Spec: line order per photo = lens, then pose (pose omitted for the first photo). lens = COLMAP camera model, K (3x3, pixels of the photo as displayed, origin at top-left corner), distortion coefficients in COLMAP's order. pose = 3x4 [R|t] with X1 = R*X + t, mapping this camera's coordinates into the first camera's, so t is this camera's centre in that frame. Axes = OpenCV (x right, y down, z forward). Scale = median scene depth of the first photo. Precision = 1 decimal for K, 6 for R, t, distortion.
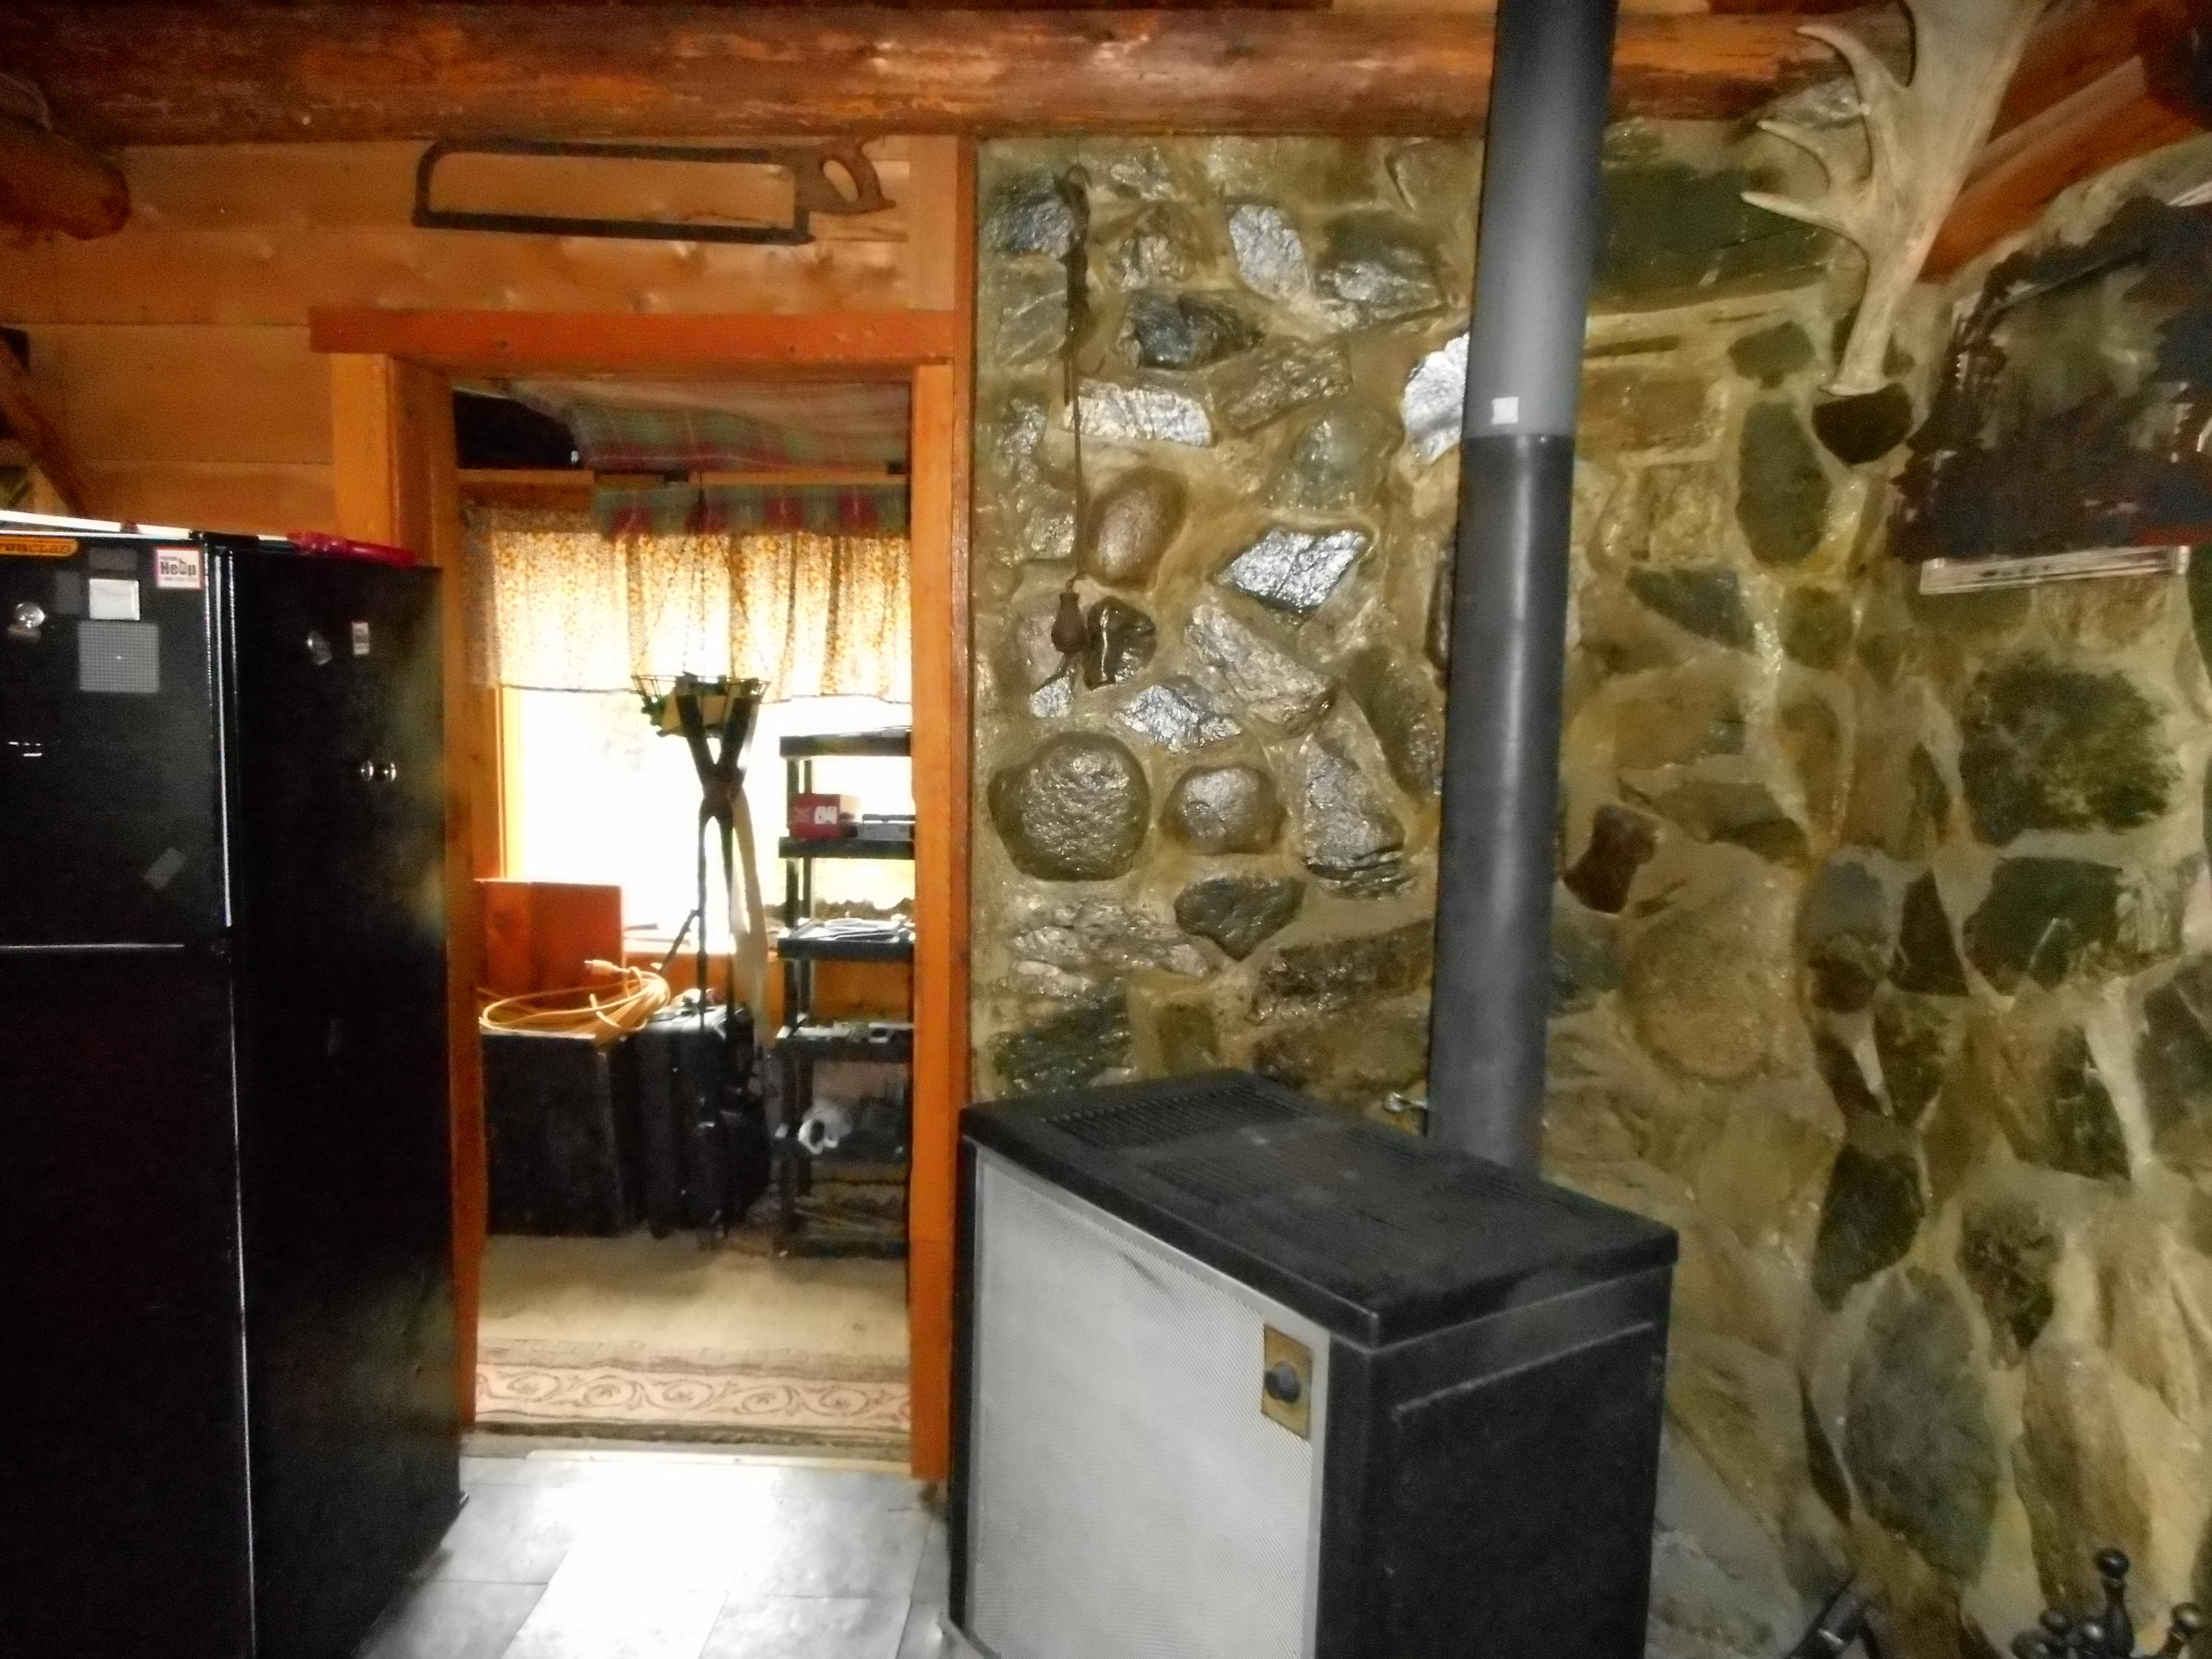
lens RADIAL K [[1711.2, 0, 1106.0], [0, 1711.2, 829.5], [0, 0, 1]] dist [-0.001478, -0.000166]
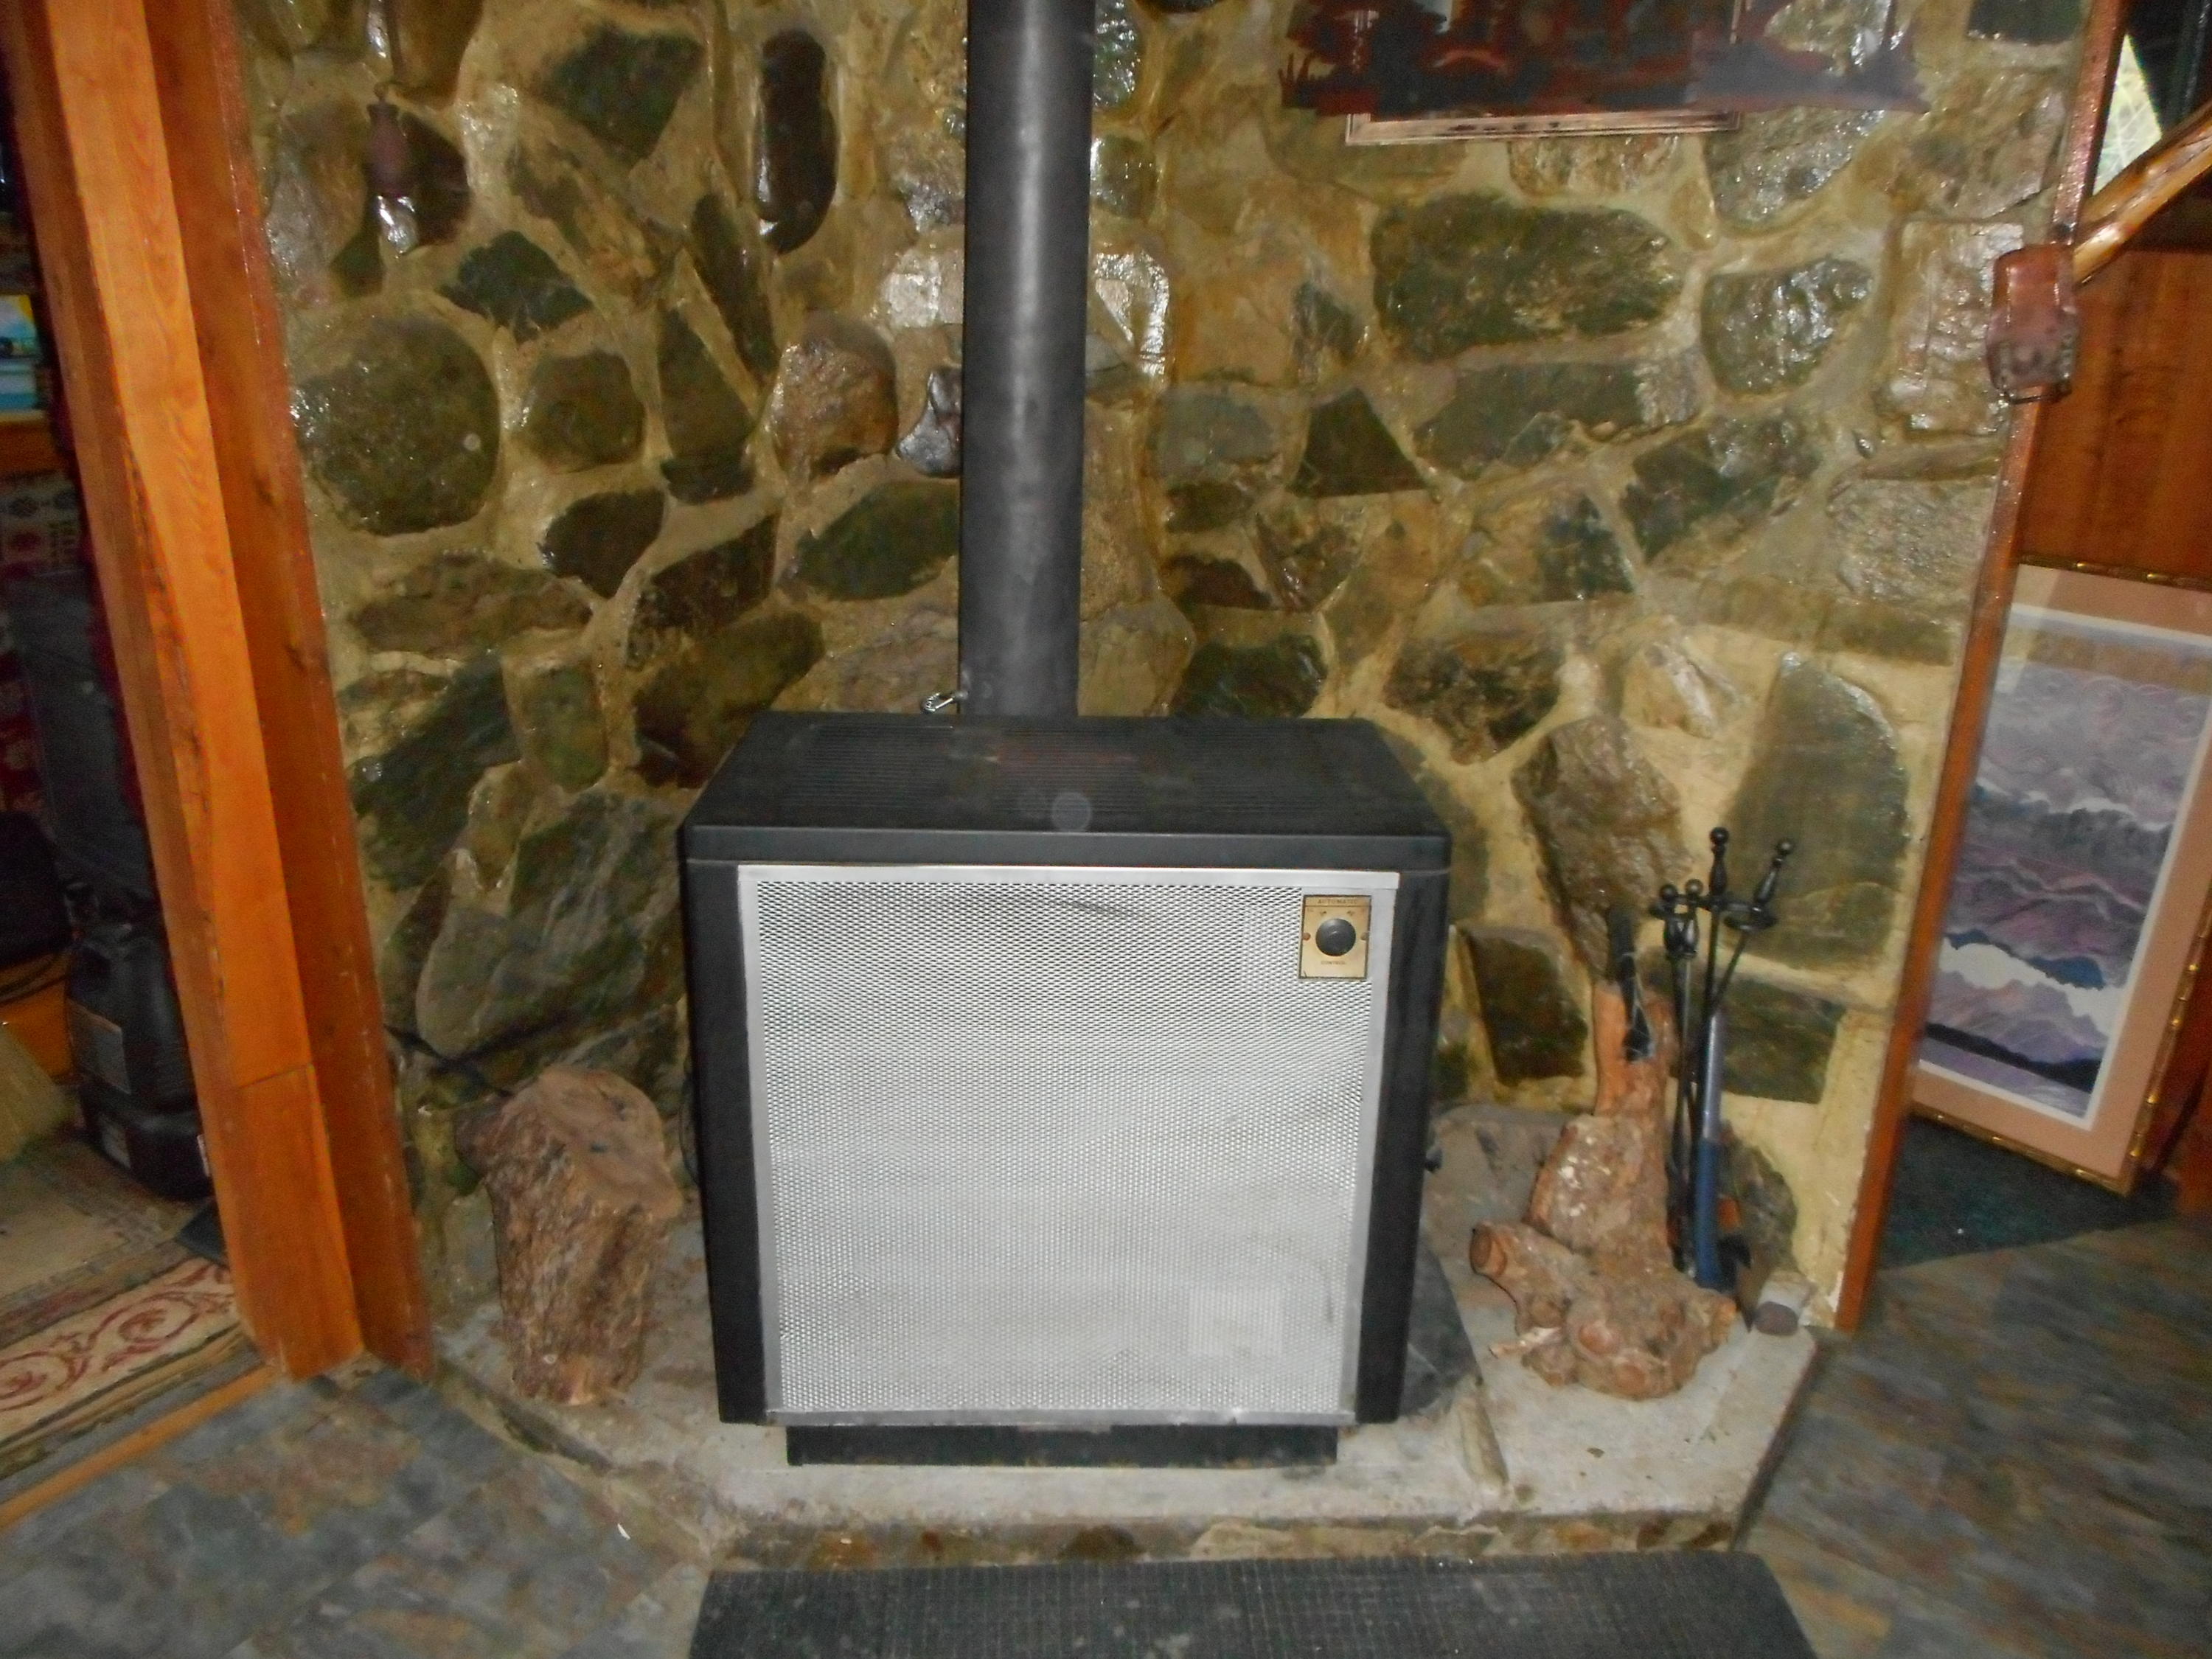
lens RADIAL K [[1711.2, 0, 1106.0], [0, 1711.2, 829.5], [0, 0, 1]] dist [-0.001478, -0.000166]
pose [[0.543537, -0.289449, 0.787900, -0.756193], [0.093954, 0.953744, 0.285560, -0.048863], [-0.834110, -0.081186, 0.545591, 0.539096]]
